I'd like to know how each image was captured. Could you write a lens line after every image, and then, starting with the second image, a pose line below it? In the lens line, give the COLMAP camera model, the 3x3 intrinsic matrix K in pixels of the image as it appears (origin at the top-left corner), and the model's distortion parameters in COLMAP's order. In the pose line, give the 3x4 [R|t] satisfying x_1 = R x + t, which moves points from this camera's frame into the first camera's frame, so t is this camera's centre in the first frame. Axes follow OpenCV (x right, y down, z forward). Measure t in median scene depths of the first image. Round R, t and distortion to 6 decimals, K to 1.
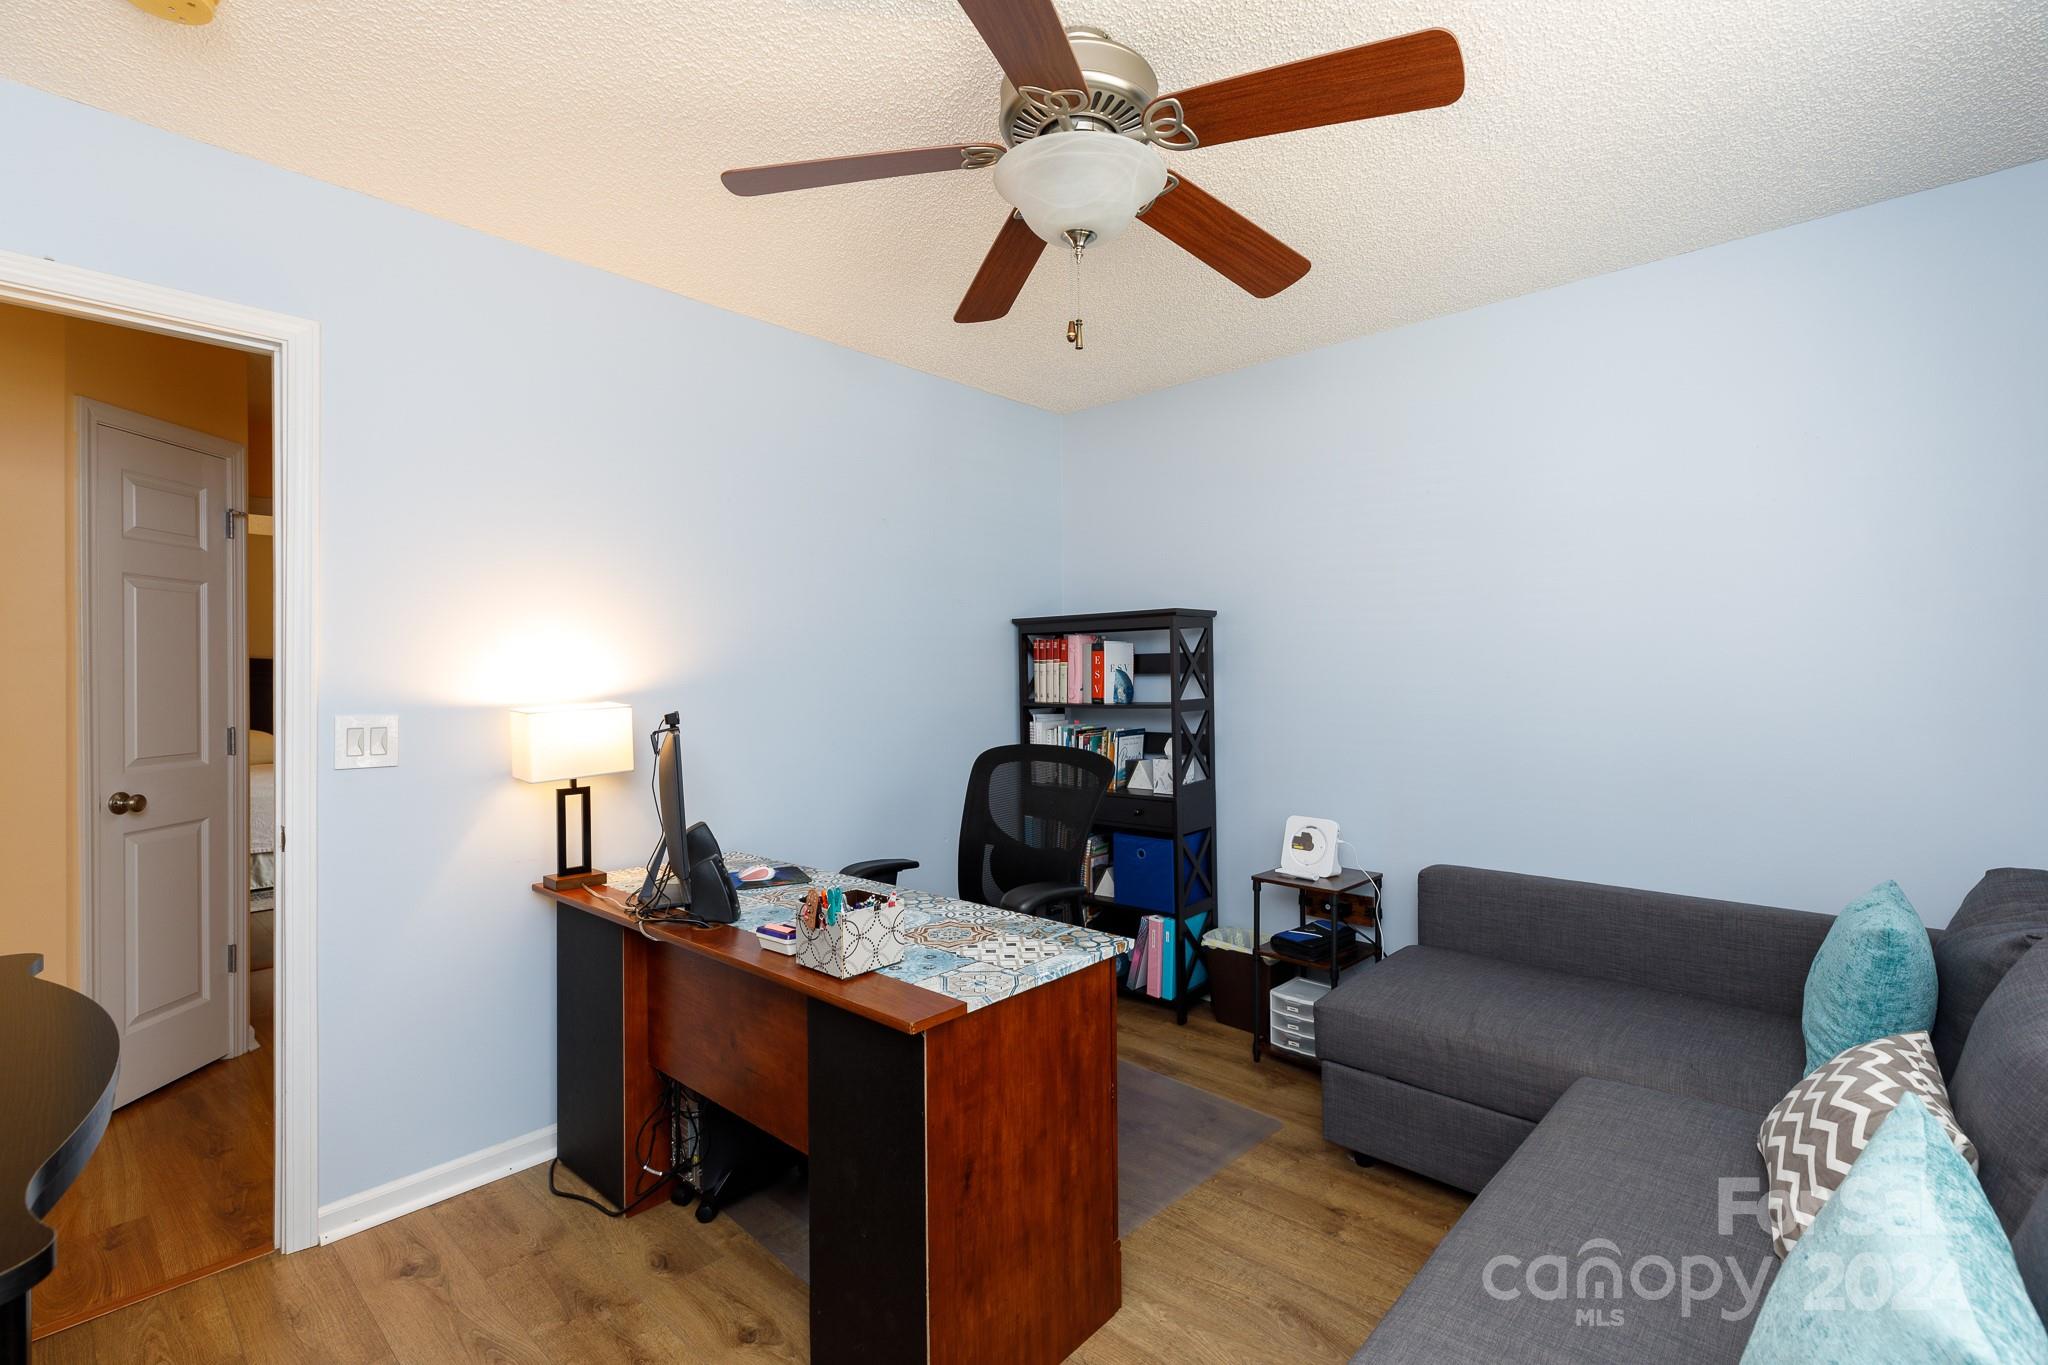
lens RADIAL K [[900.4, 0, 1030.9], [0, 900.4, 684.8], [0, 0, 1]] dist [-0.008736, 0.000337]
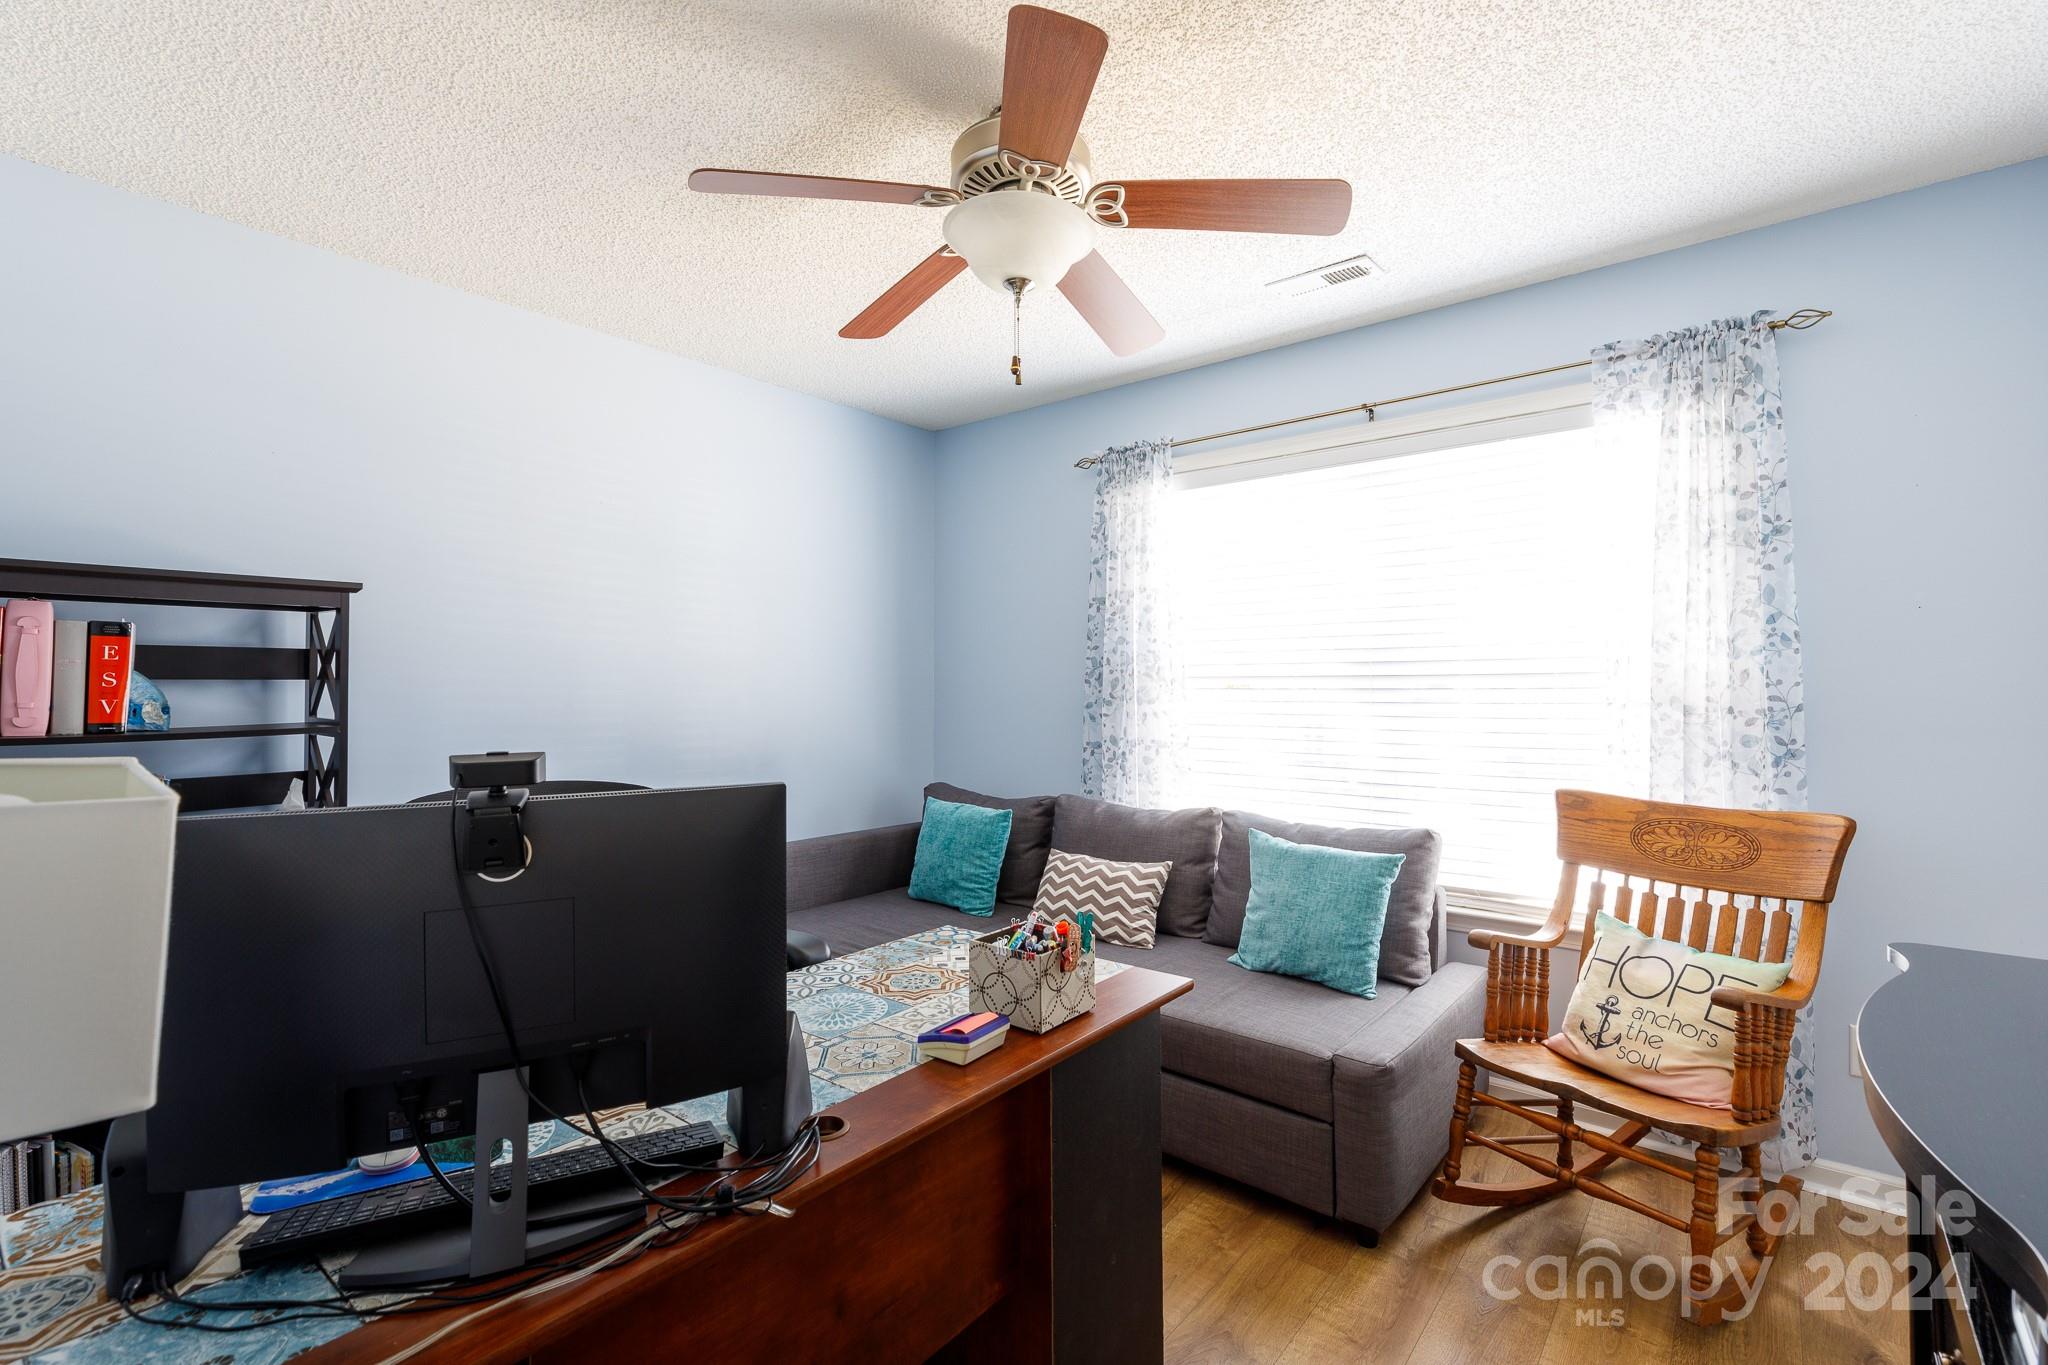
lens RADIAL K [[900.4, 0, 1029.0], [0, 900.4, 676.2], [0, 0, 1]] dist [-0.008736, 0.000337]
pose [[-0.043557, 0.015937, 0.998924, -0.512822], [0.012405, 0.999804, -0.015410, 0.002516], [-0.998974, 0.011721, -0.043746, 0.504108]]
